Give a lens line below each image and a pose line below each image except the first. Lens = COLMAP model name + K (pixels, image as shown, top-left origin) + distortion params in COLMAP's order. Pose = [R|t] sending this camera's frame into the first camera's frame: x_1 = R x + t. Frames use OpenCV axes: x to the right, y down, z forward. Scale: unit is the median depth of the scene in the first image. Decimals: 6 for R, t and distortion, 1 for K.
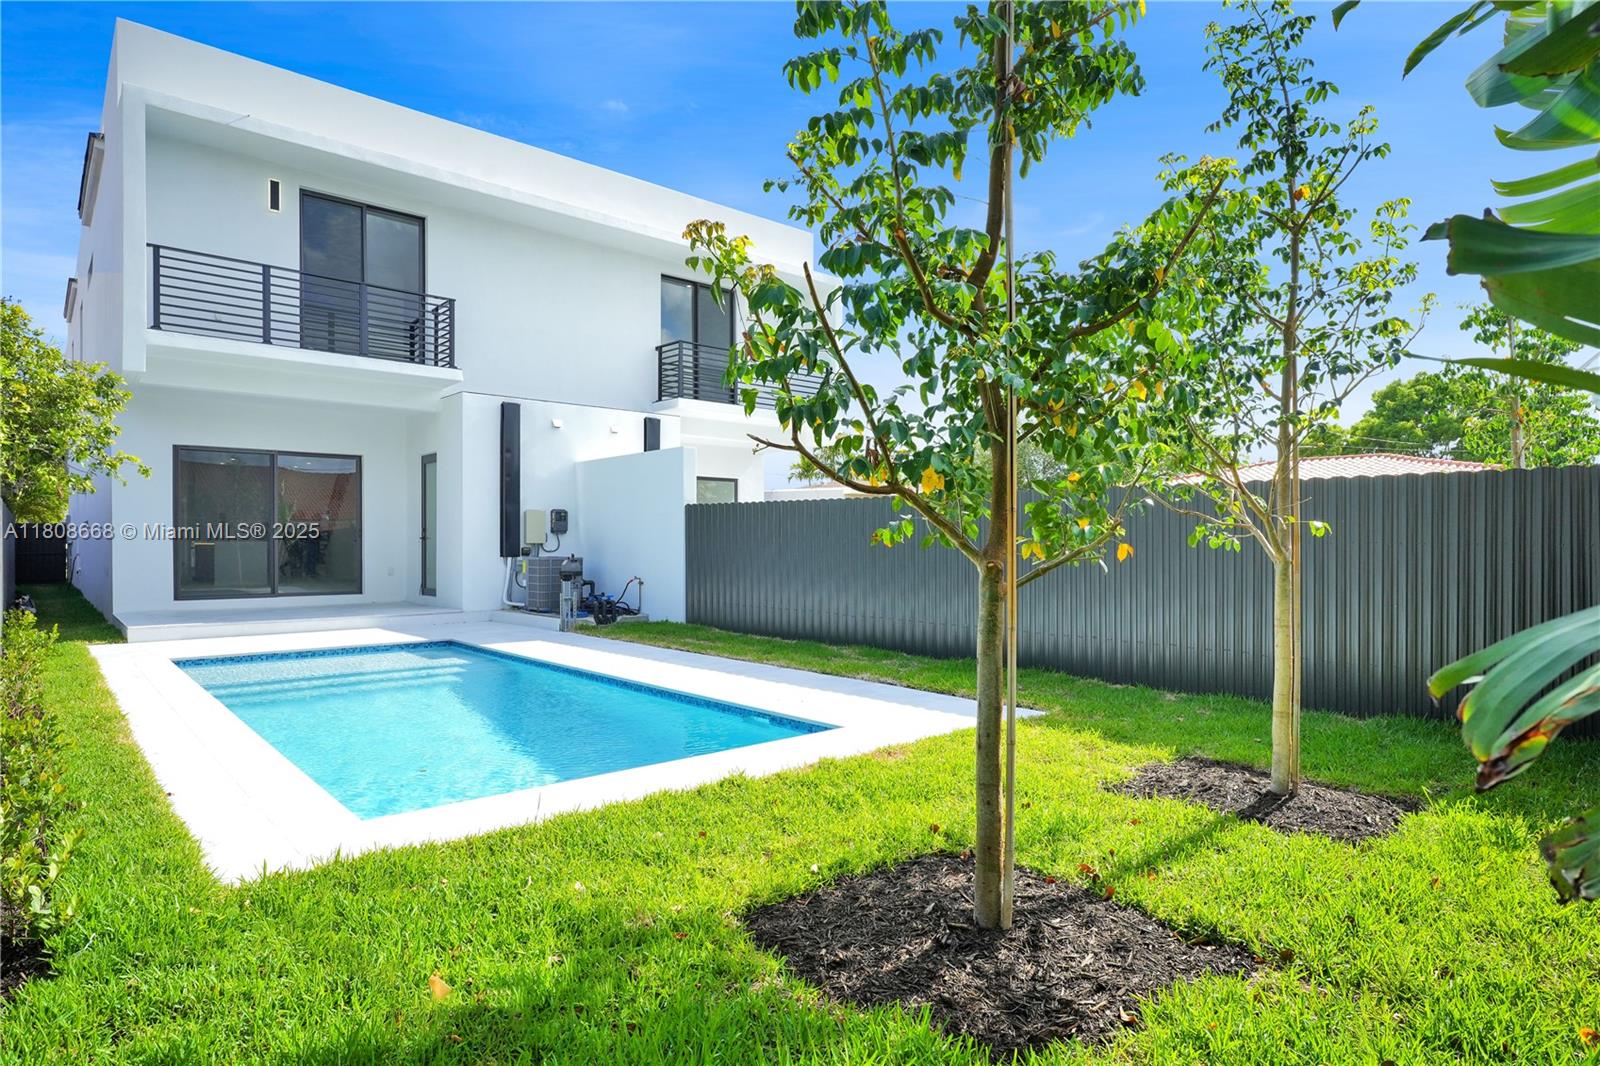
lens RADIAL K [[883.2, 0, 779.3], [0, 883.2, 542.1], [0, 0, 1]] dist [0.002023, 0.000074]
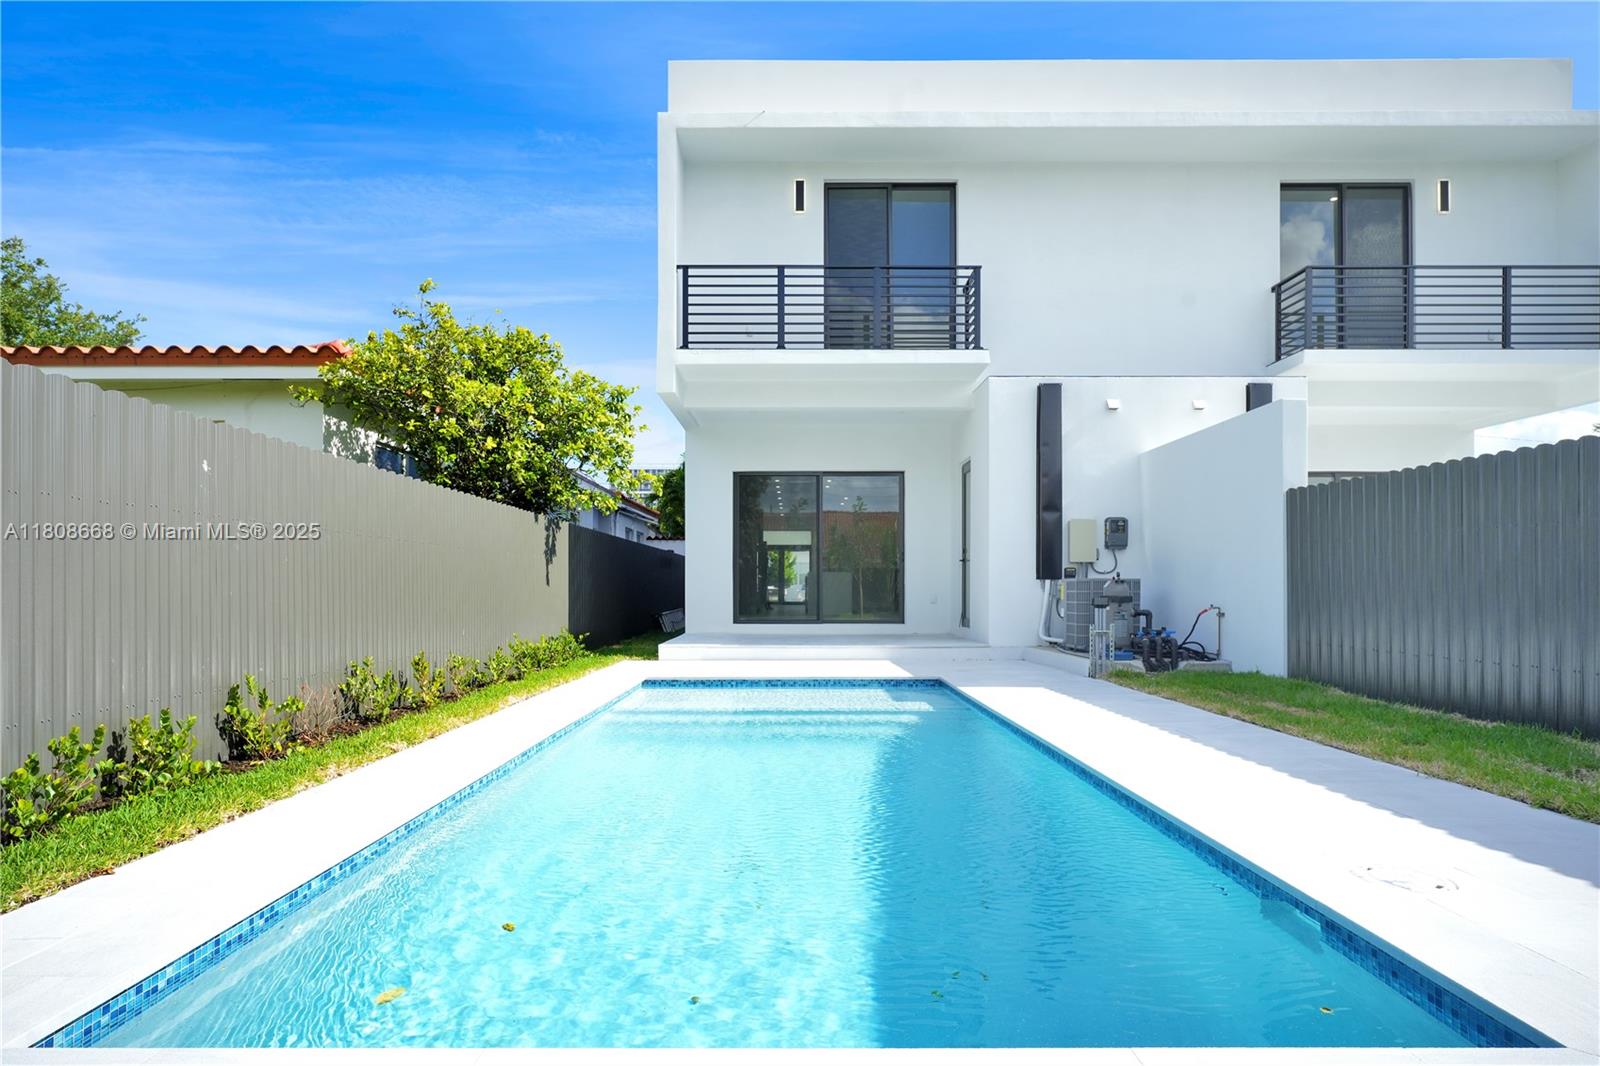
lens RADIAL K [[889.4, 0, 792.0], [0, 889.4, 579.4], [0, 0, 1]] dist [0.003929, 0.001329]
pose [[0.764340, -0.006300, -0.644783, 0.031070], [0.000133, 0.999954, -0.009613, 0.025015], [0.644814, 0.007262, 0.764305, 0.257945]]
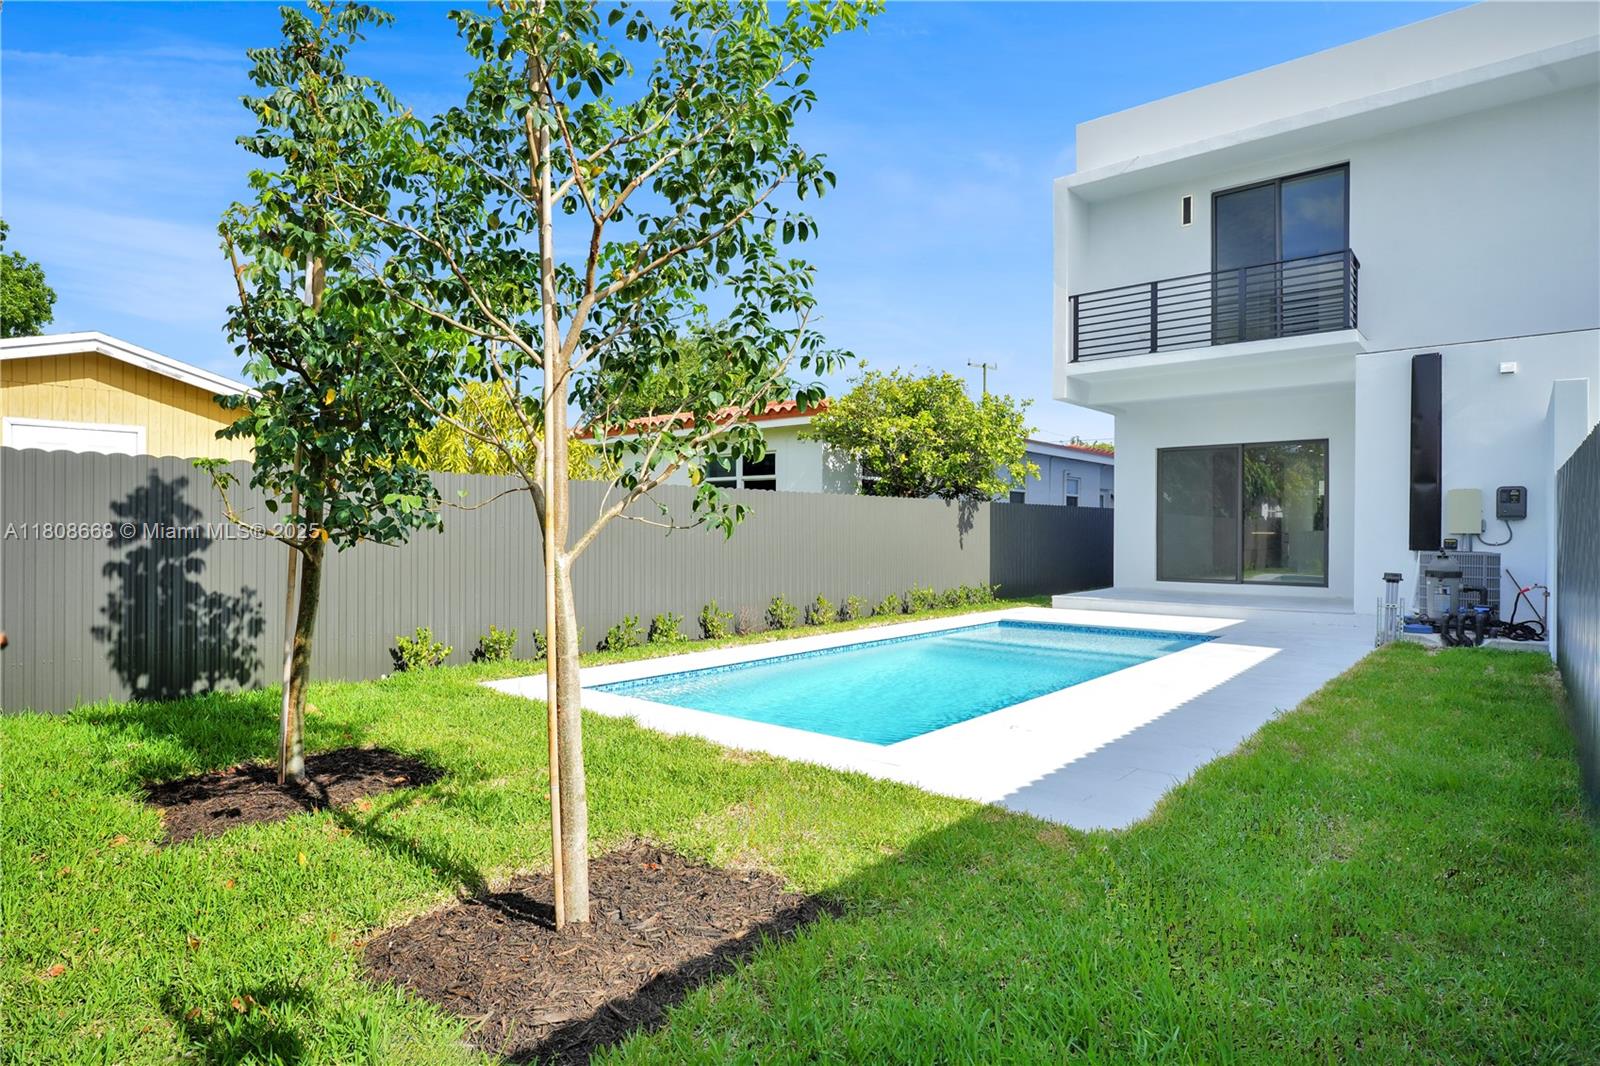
lens RADIAL K [[870.0, 0, 786.2], [0, 870.0, 525.8], [0, 0, 1]] dist [0.002410, 0.001175]
pose [[0.168432, -0.003650, -0.985707, 0.376501], [-0.002436, 0.999989, -0.004120, -0.000637], [0.985710, 0.003095, 0.168421, 0.320384]]
